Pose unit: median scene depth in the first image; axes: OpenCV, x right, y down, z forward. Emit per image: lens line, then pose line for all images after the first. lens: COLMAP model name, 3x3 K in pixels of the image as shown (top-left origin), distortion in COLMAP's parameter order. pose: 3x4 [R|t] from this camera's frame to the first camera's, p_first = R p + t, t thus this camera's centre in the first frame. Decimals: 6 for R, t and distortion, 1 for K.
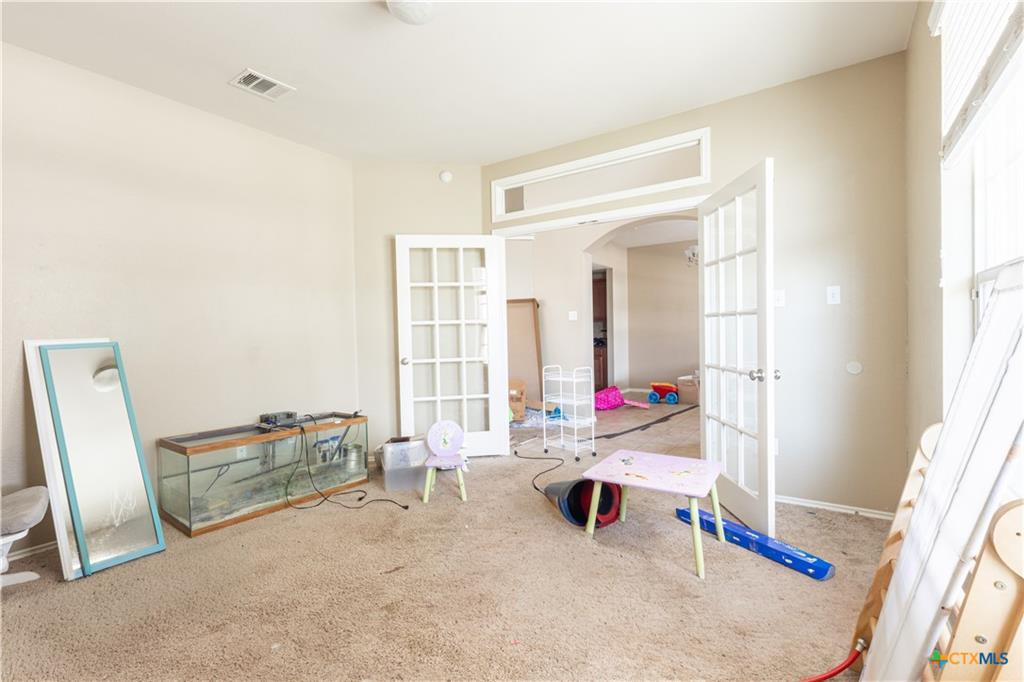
lens RADIAL K [[476.3, 0, 512.0], [0, 476.3, 341.0], [0, 0, 1]] dist [0.007979, 0.000024]
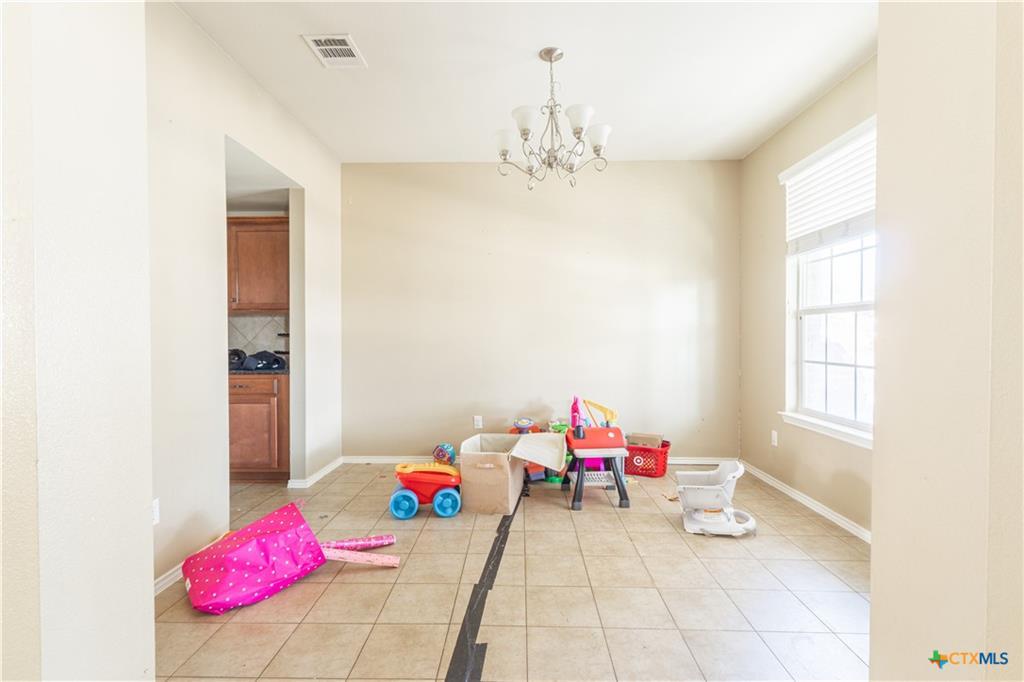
lens RADIAL K [[476.3, 0, 512.0], [0, 476.3, 341.0], [0, 0, 1]] dist [0.007979, 0.000024]
pose [[0.835744, 0.011469, 0.549000, 0.151194], [-0.007136, 0.999924, -0.010025, -0.015457], [-0.549073, 0.004460, 0.835763, 0.614266]]
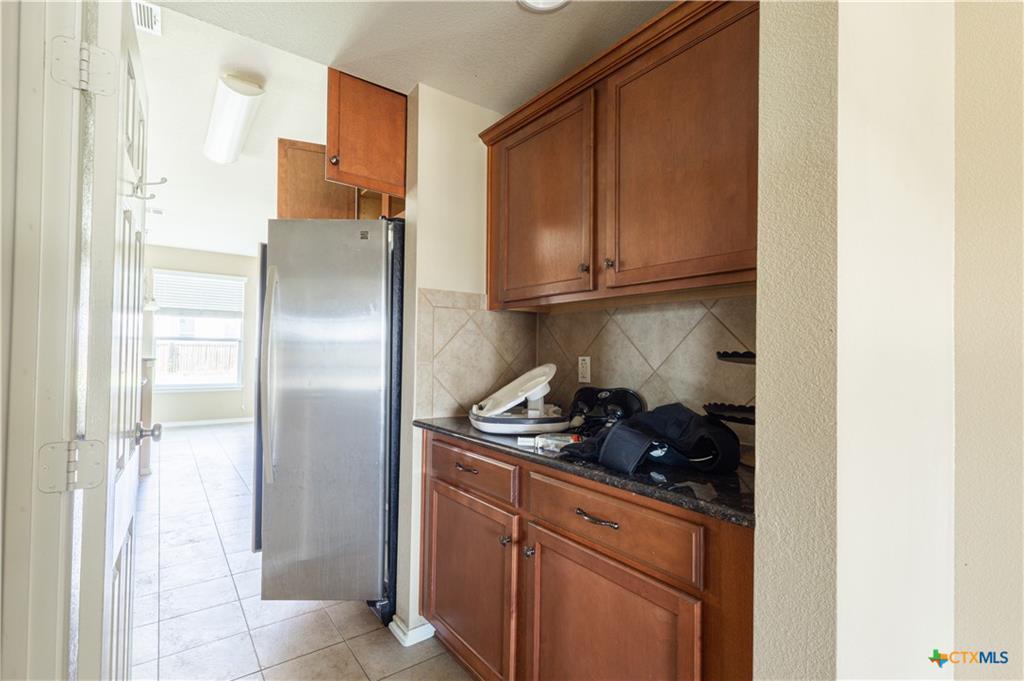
lens RADIAL K [[476.3, 0, 512.0], [0, 476.3, 340.5], [0, 0, 1]] dist [0.007979, 0.000024]
pose [[0.945710, 0.024568, -0.324081, 0.206720], [-0.037260, 0.998760, -0.033015, -0.022251], [0.322869, 0.043298, 0.945453, 0.990388]]
